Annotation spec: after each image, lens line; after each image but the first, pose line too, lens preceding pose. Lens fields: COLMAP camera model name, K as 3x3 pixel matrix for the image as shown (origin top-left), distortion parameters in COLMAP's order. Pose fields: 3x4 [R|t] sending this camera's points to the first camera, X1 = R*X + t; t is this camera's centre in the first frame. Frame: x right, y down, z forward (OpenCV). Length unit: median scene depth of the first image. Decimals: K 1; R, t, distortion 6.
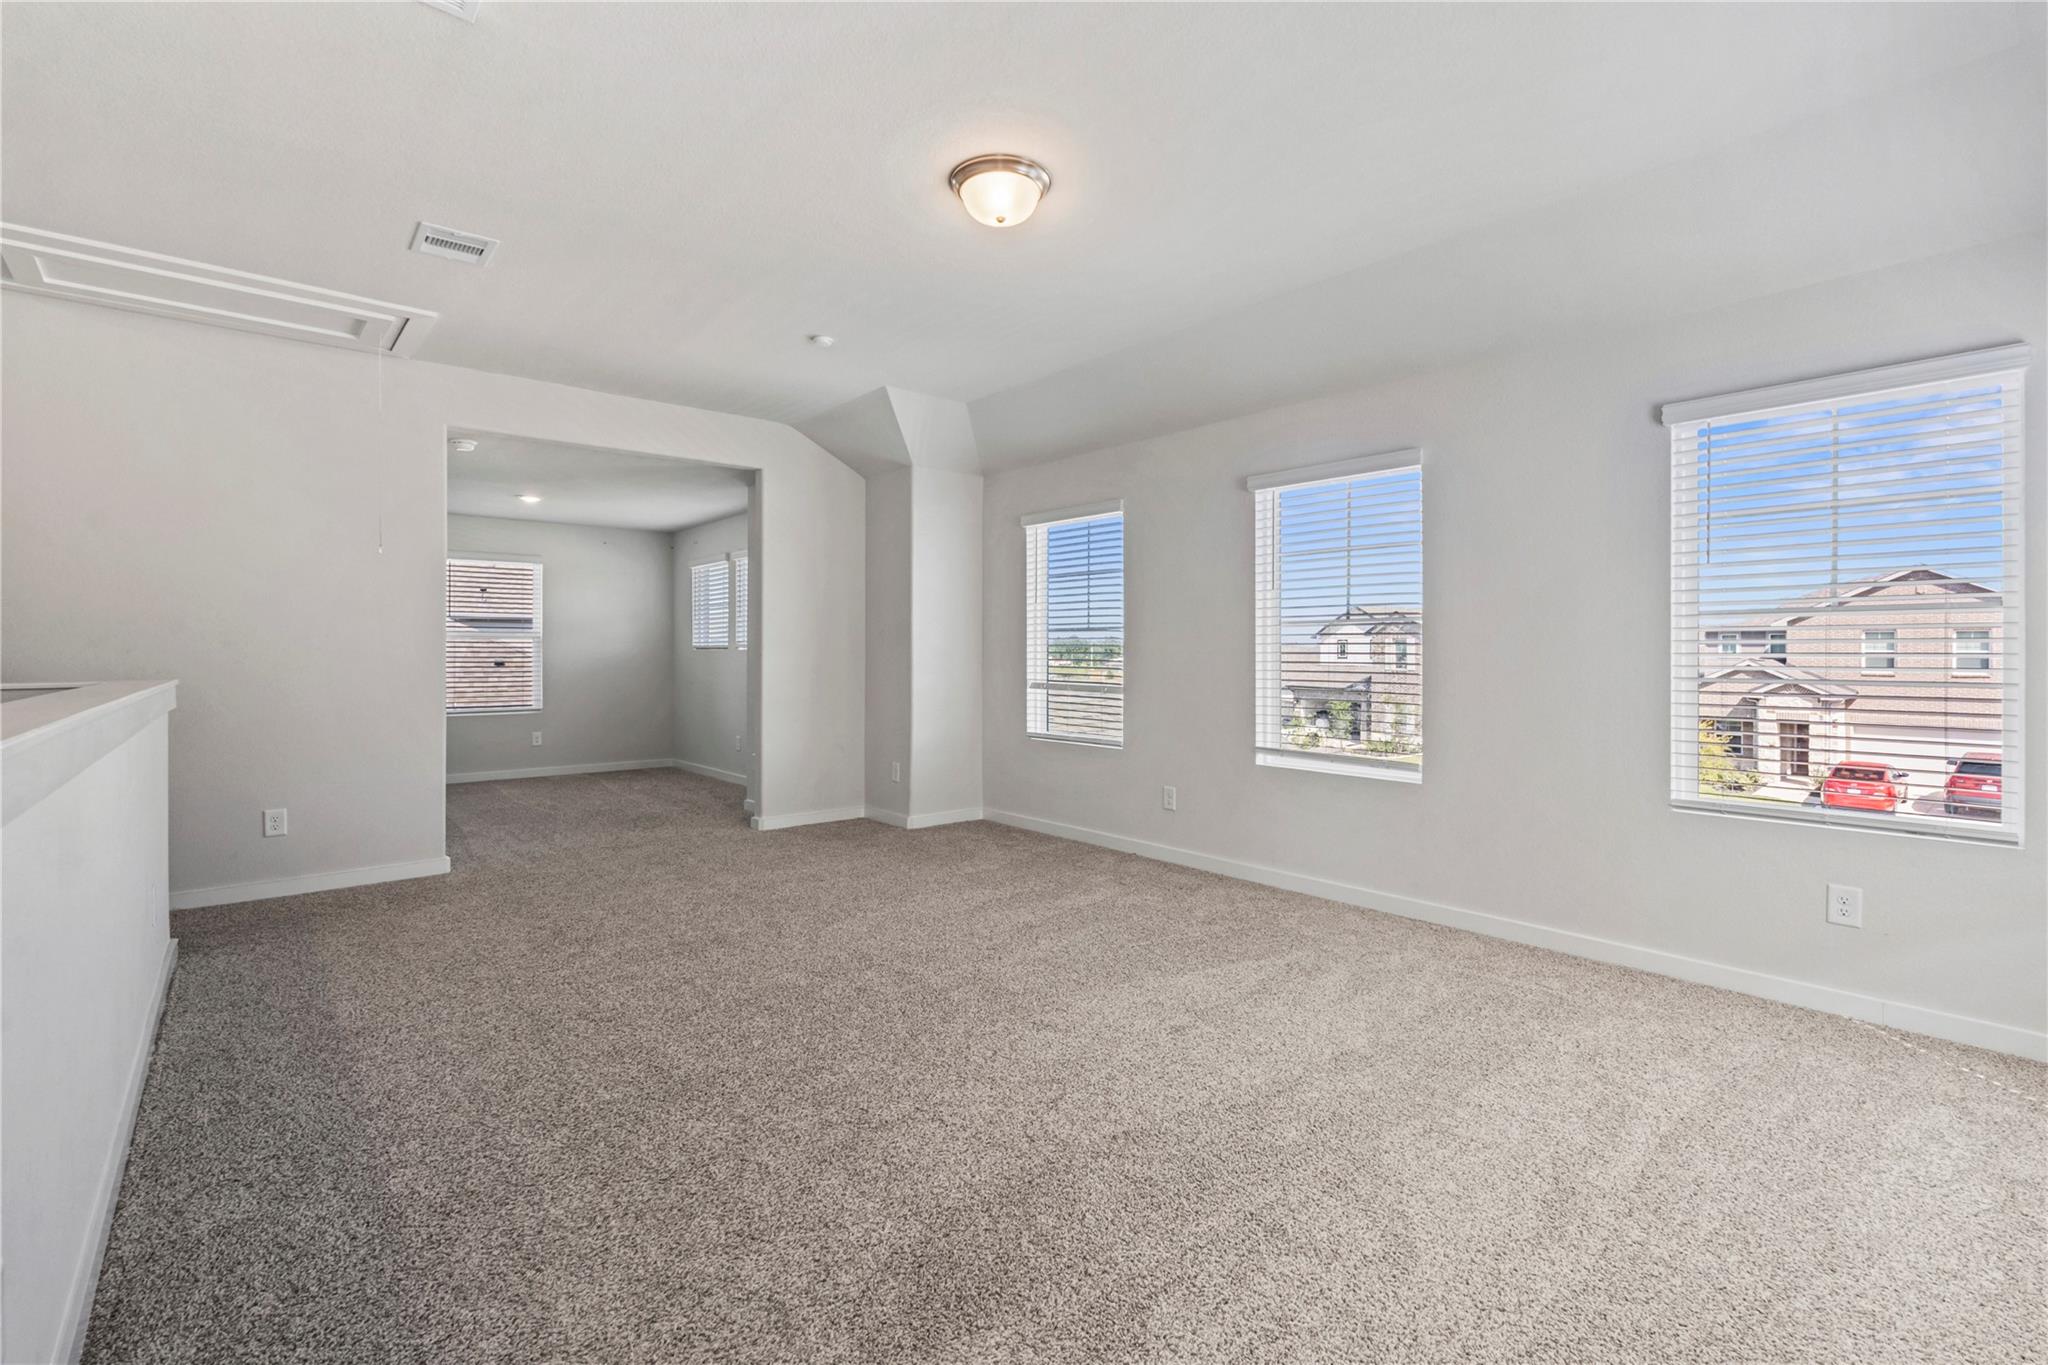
lens RADIAL K [[922.7, 0, 1029.3], [0, 922.7, 659.3], [0, 0, 1]] dist [0.000868, 0.000319]
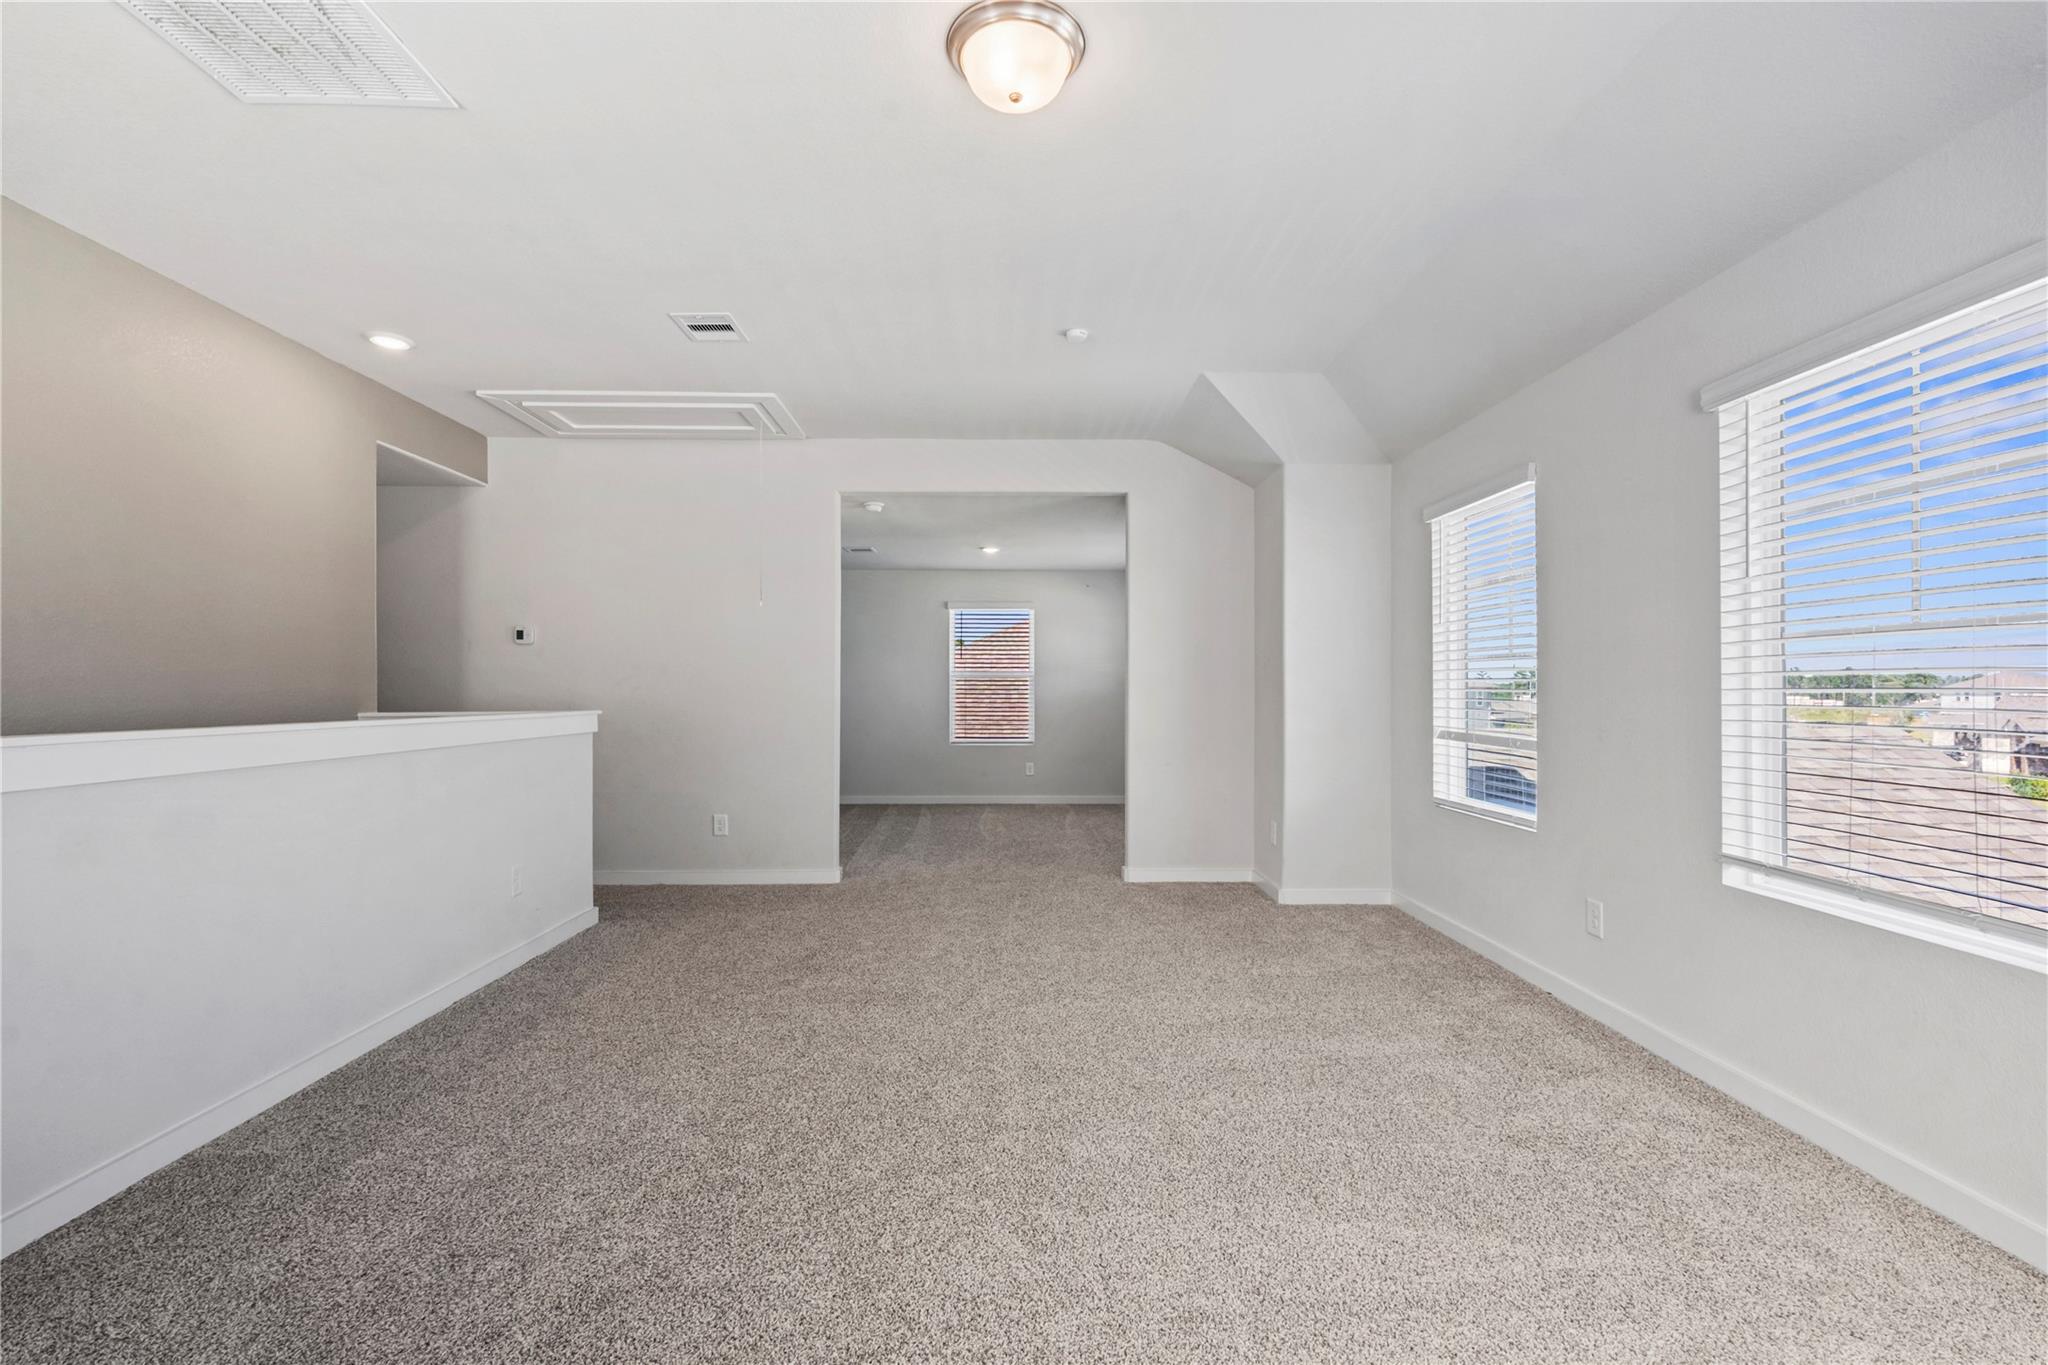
lens RADIAL K [[919.7, 0, 995.9], [0, 919.7, 687.8], [0, 0, 1]] dist [-0.000730, 0.000066]
pose [[0.769177, -0.000667, -0.639035, 0.250270], [-0.005833, 0.999950, -0.008064, -0.001463], [0.639009, 0.009930, 0.769135, 0.255891]]
